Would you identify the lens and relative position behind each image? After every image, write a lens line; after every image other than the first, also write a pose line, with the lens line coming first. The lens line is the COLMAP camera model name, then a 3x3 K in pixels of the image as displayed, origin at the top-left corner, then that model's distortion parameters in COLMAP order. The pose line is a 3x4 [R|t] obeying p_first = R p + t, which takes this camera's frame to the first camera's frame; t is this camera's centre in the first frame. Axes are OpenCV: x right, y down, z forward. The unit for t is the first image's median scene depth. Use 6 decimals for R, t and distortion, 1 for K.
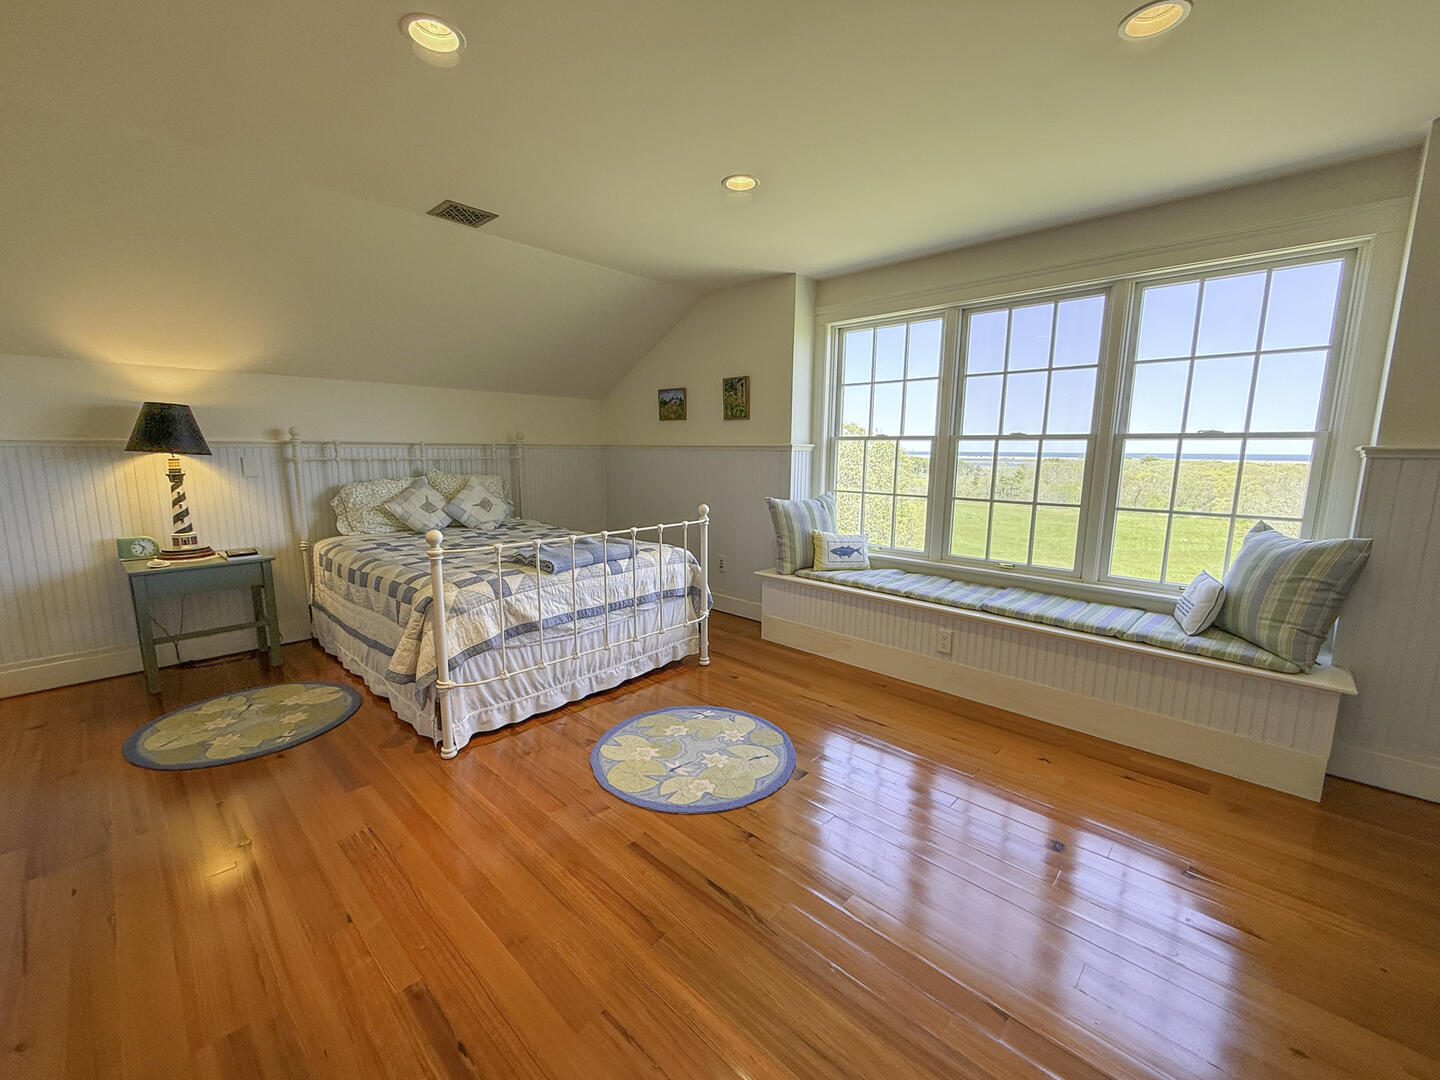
lens RADIAL K [[586.3, 0, 720.0], [0, 586.3, 540.0], [0, 0, 1]] dist [-0.000869, -0.000084]
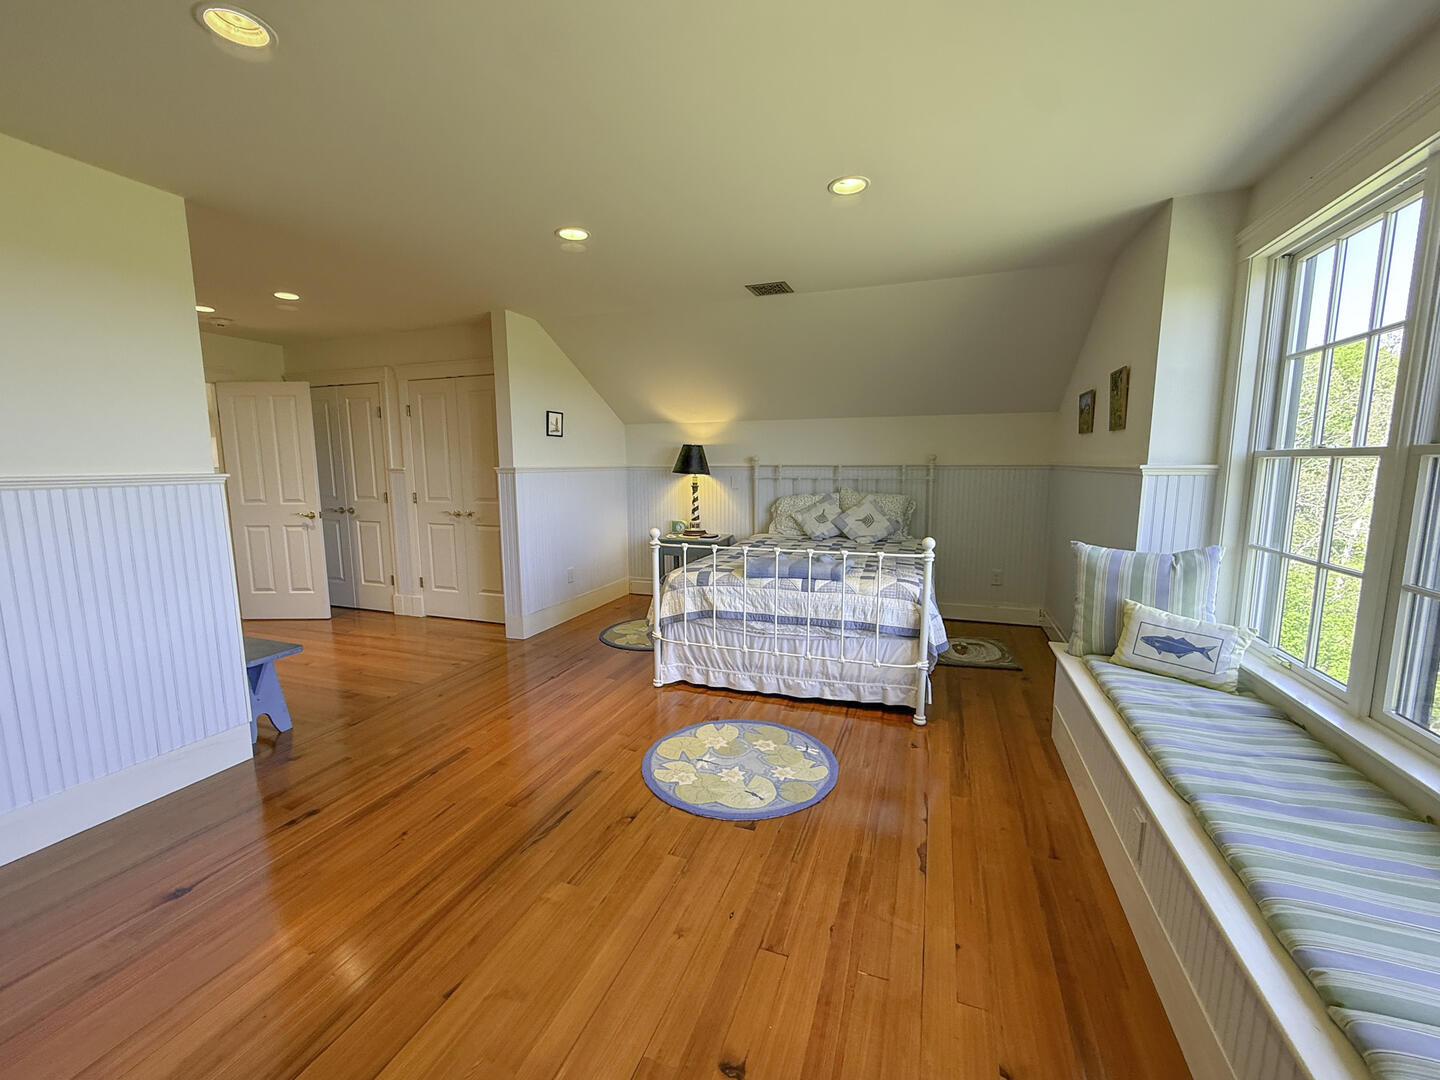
lens RADIAL K [[590.2, 0, 713.6], [0, 590.2, 537.0], [0, 0, 1]] dist [0.000042, 0.000096]
pose [[0.393007, 0.106909, -0.913299, 0.667500], [-0.135519, 0.989107, 0.057467, -0.071769], [0.909494, 0.101184, 0.403214, 0.382749]]
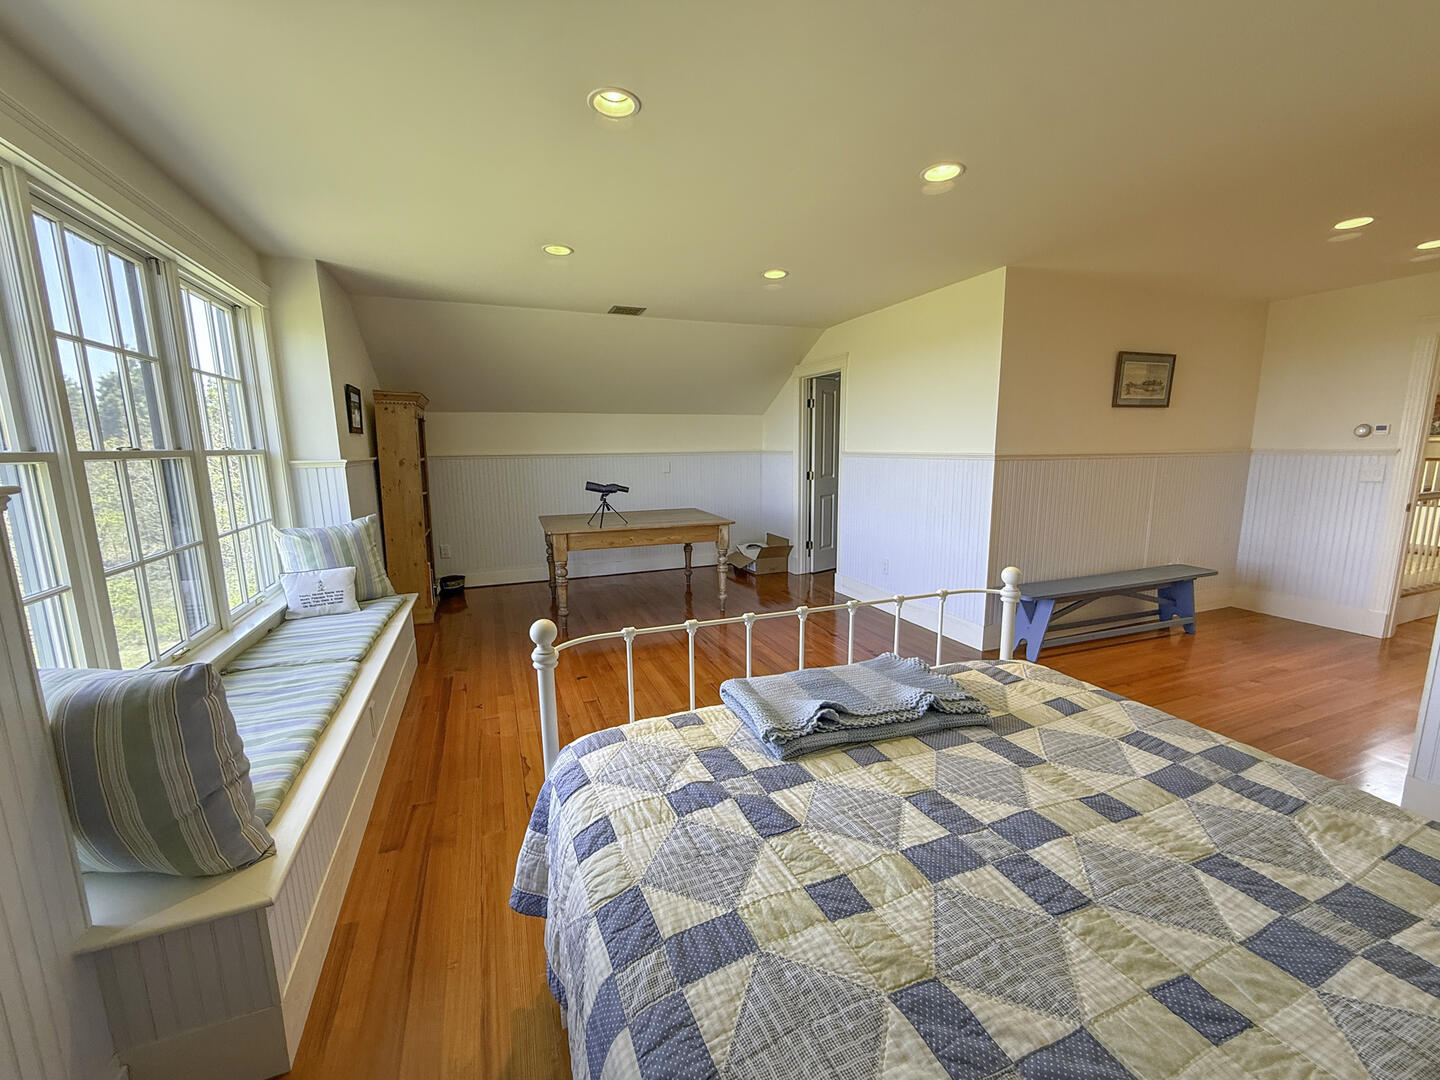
lens RADIAL K [[590.2, 0, 713.6], [0, 590.2, 537.0], [0, 0, 1]] dist [0.000042, 0.000096]
pose [[-0.900306, -0.060254, 0.431066, -0.440482], [0.075300, 0.953876, 0.290602, -0.256162], [-0.428694, 0.294090, -0.854244, 1.453701]]
